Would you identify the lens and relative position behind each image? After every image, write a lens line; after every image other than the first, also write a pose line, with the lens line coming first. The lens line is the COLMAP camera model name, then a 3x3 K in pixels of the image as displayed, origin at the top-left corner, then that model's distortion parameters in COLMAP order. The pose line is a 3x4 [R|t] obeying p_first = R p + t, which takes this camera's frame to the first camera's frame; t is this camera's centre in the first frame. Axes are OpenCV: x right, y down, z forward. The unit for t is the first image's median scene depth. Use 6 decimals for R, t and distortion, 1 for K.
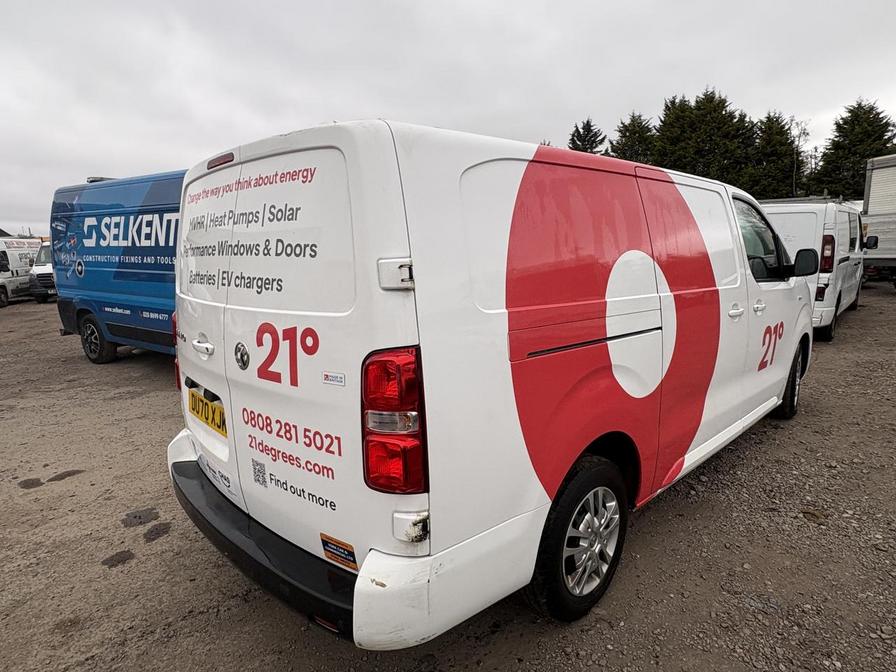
lens RADIAL K [[528.1, 0, 449.0], [0, 528.1, 338.4], [0, 0, 1]] dist [-0.003165, 0.002305]
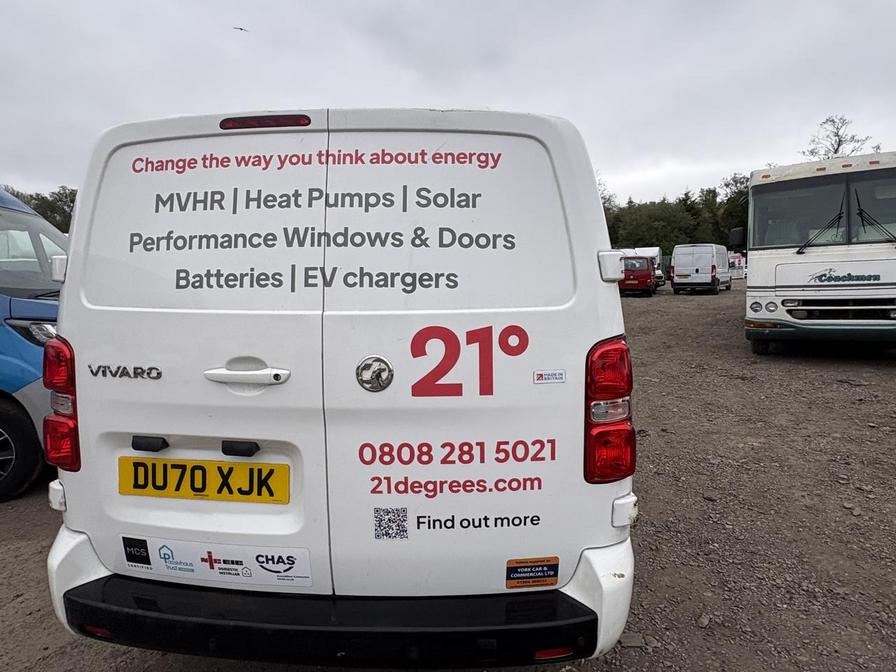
lens RADIAL K [[528.1, 0, 449.2], [0, 528.1, 330.0], [0, 0, 1]] dist [-0.003165, 0.002305]
pose [[0.755256, -0.047139, 0.653732, -0.803981], [0.100865, 0.993888, -0.044862, 0.014784], [-0.647622, 0.099821, 0.755395, 0.331021]]
